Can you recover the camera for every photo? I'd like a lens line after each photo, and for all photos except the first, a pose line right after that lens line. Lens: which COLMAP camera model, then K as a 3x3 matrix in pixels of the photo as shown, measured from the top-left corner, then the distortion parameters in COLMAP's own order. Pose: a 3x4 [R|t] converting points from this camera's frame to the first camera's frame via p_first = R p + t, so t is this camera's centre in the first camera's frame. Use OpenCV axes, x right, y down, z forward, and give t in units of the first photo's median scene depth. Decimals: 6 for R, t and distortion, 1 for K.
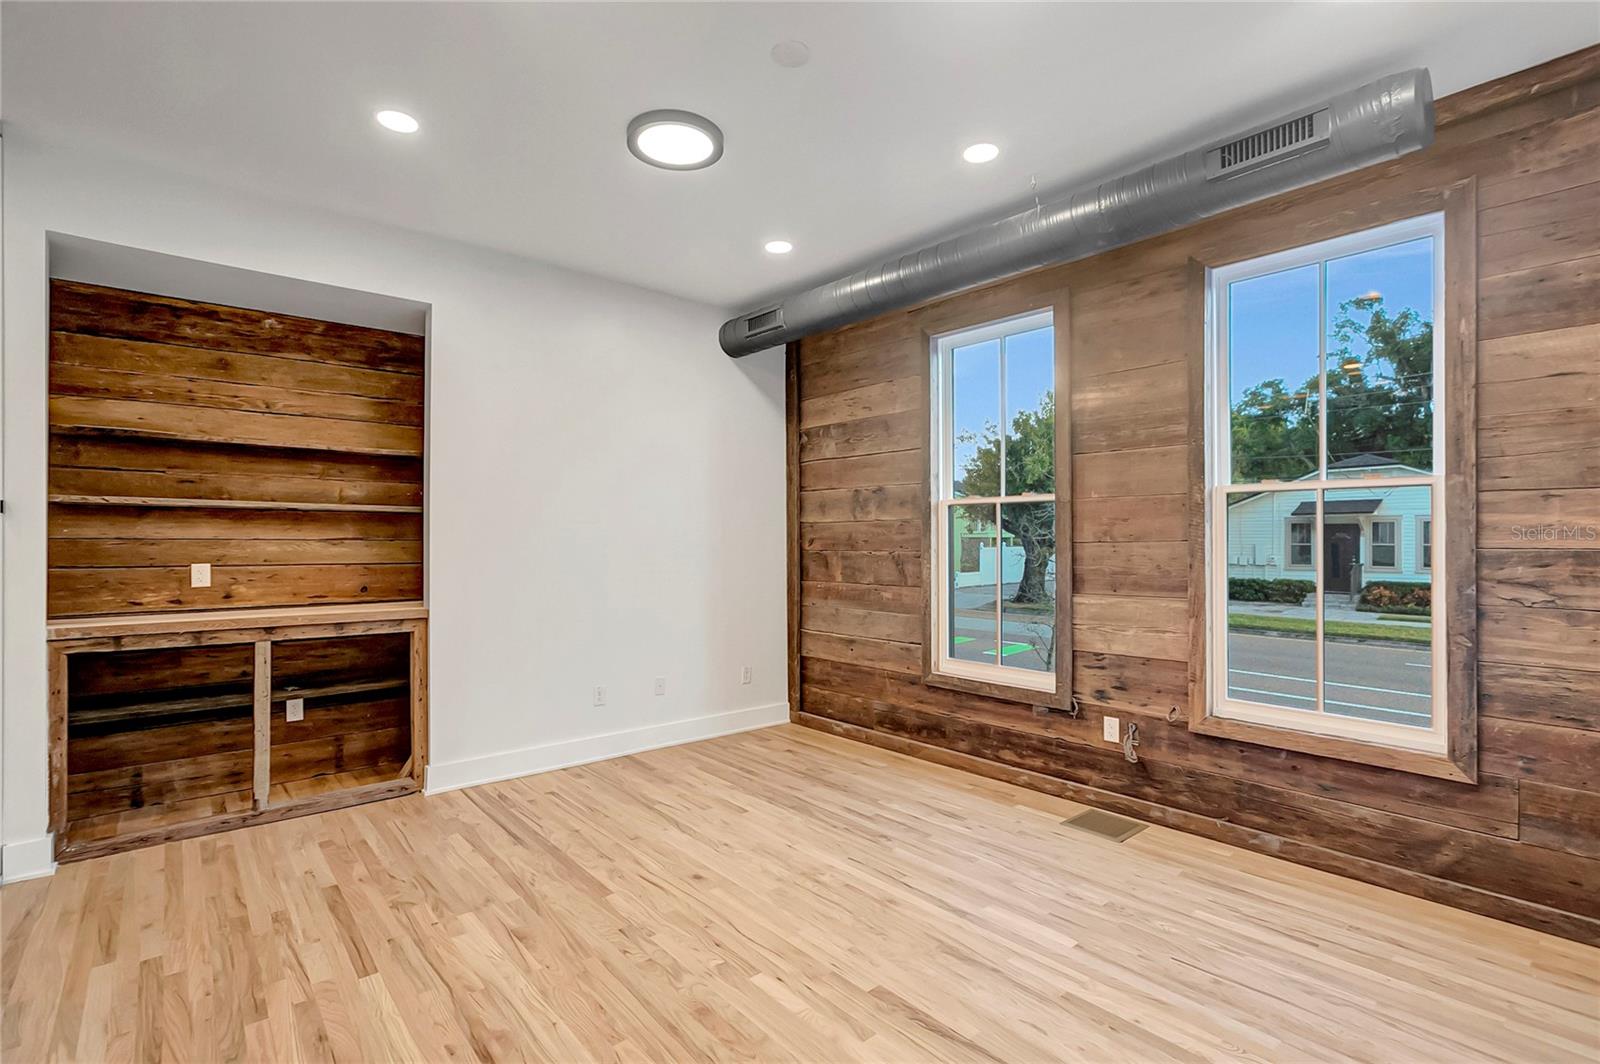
lens RADIAL K [[723.8, 0, 800.0], [0, 723.8, 532.0], [0, 0, 1]] dist [0.000212, 0.000216]
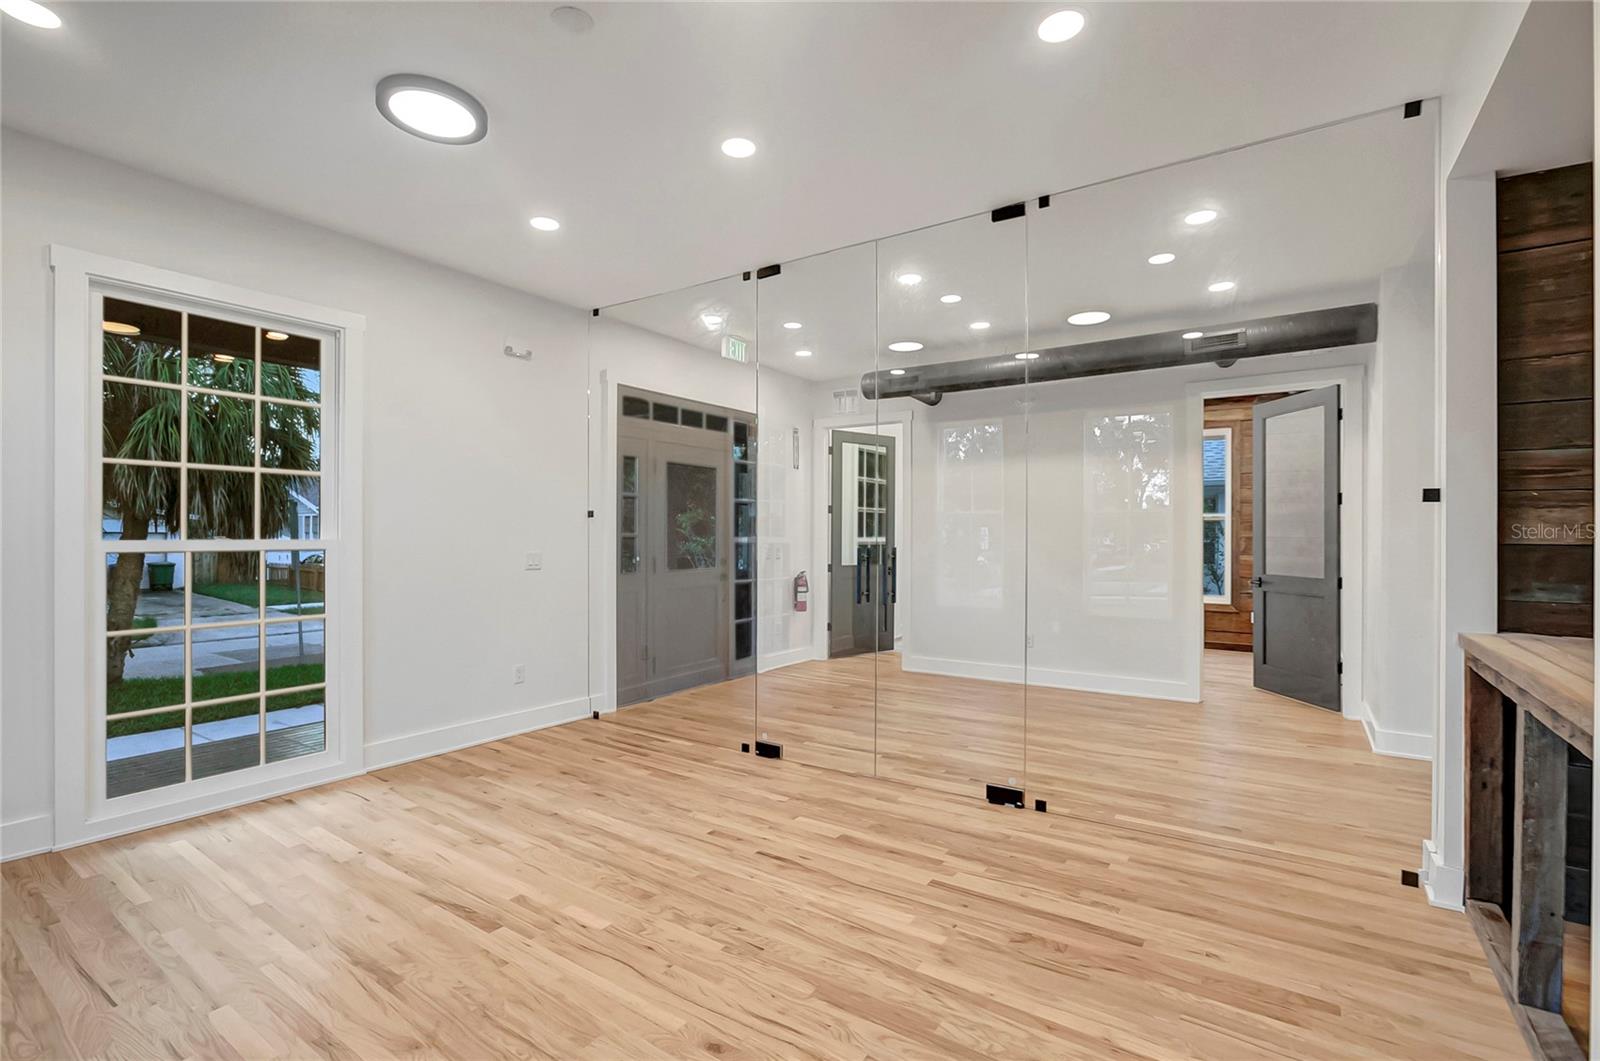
lens RADIAL K [[723.8, 0, 800.0], [0, 723.8, 530.5], [0, 0, 1]] dist [0.000212, 0.000216]
pose [[-0.967166, -0.000544, -0.254145, -0.048569], [0.002833, 0.999913, -0.012920, 0.020140], [0.254130, -0.013216, -0.967080, 1.592432]]
